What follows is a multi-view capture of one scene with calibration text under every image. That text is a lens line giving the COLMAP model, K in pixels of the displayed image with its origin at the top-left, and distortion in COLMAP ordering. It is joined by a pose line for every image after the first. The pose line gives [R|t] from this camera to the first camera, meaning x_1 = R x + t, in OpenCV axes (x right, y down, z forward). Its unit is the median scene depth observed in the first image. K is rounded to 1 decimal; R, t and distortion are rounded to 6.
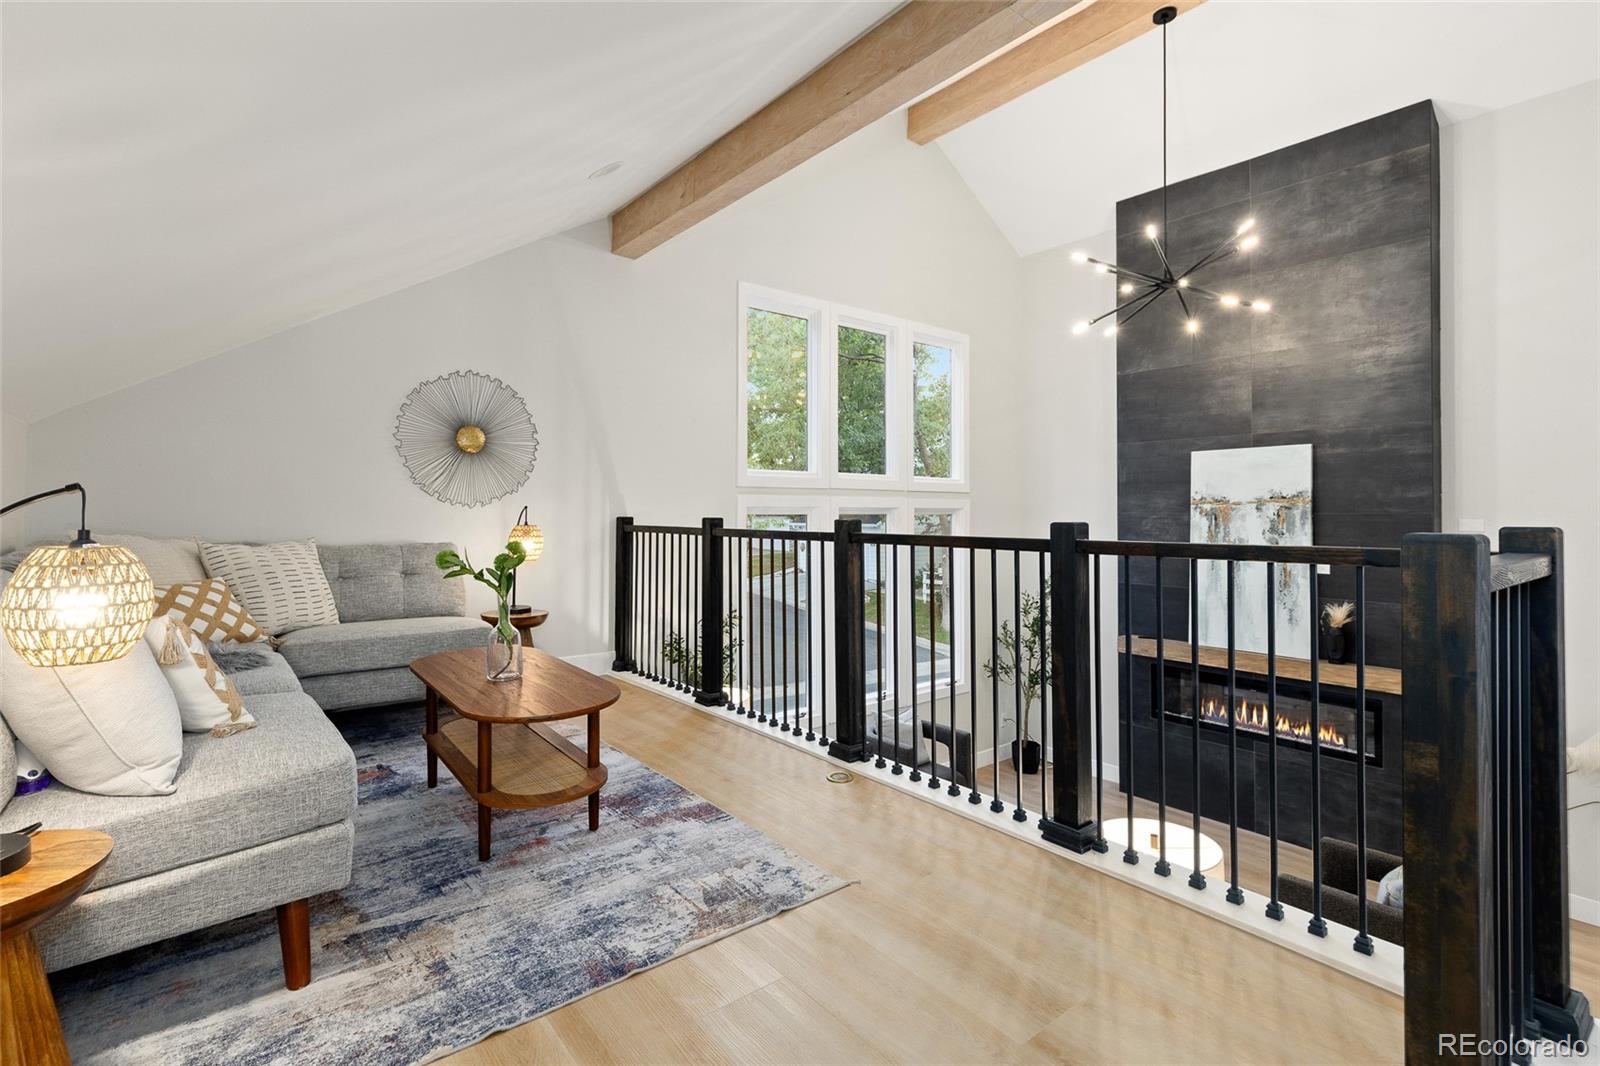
lens RADIAL K [[733.3, 0, 801.5], [0, 733.3, 506.3], [0, 0, 1]] dist [0.016428, -0.001828]
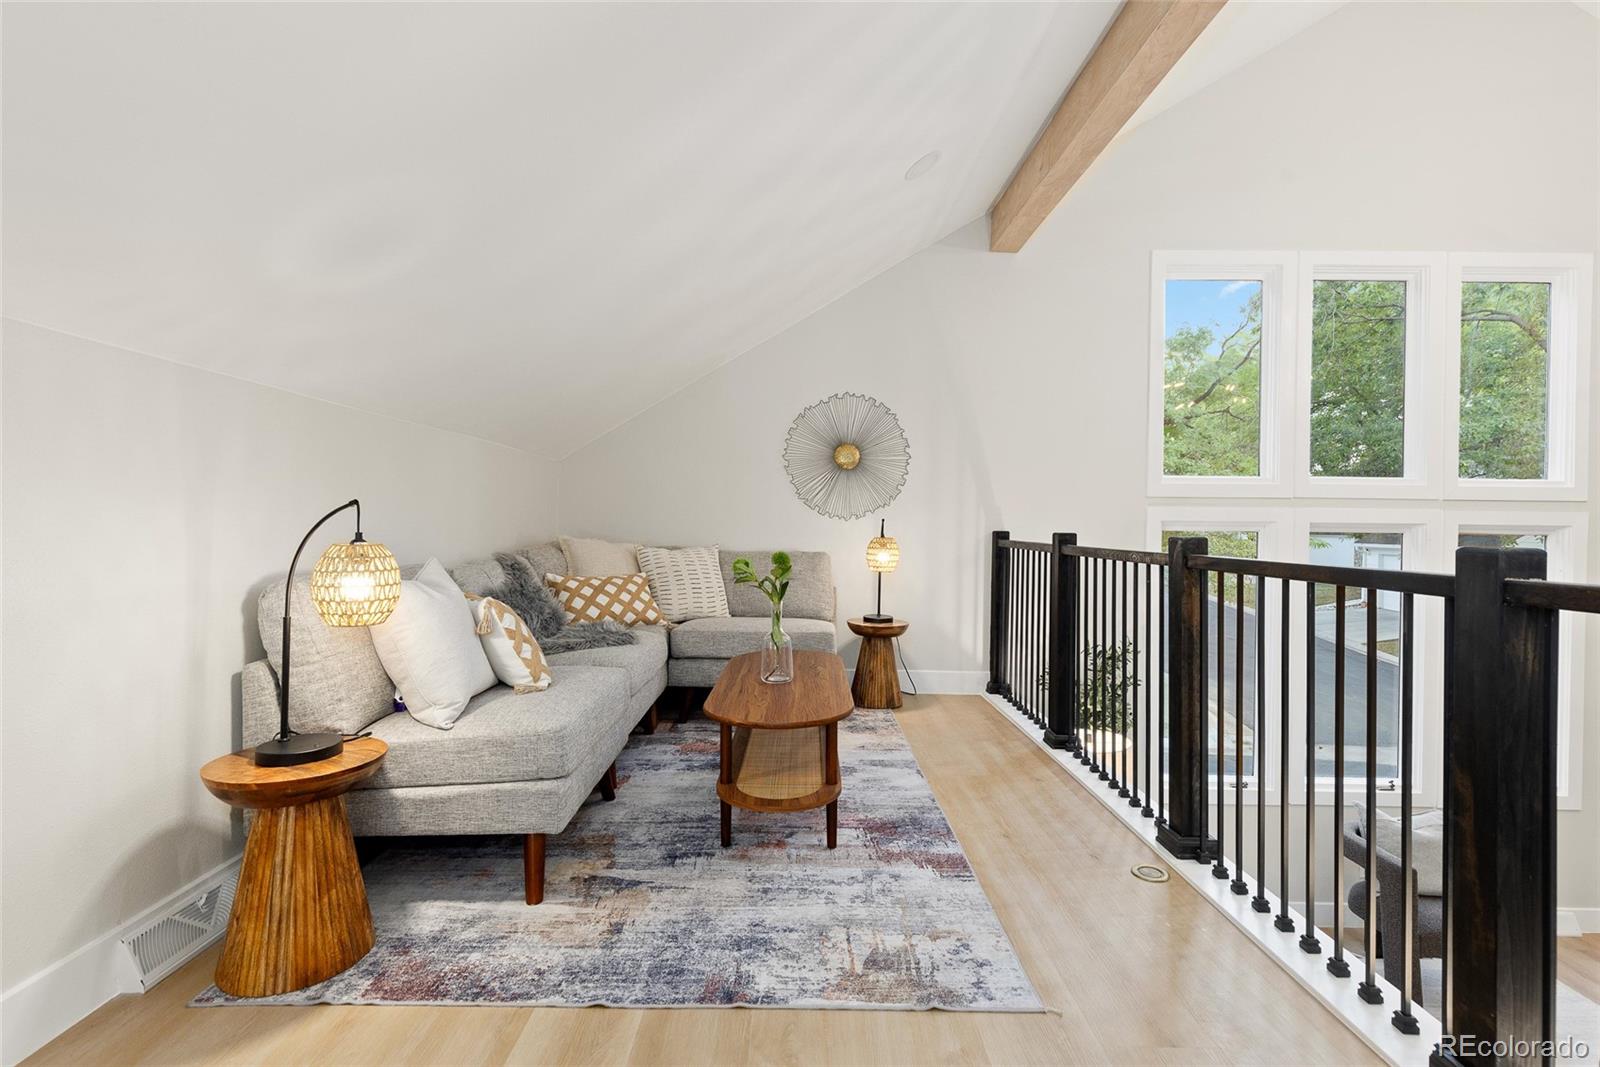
lens RADIAL K [[733.3, 0, 815.8], [0, 733.3, 533.6], [0, 0, 1]] dist [0.016428, -0.001828]
pose [[0.785605, 0.015866, -0.618525, 0.193150], [-0.005161, 0.999804, 0.019092, 0.000908], [0.618707, -0.011806, 0.785533, 0.141770]]
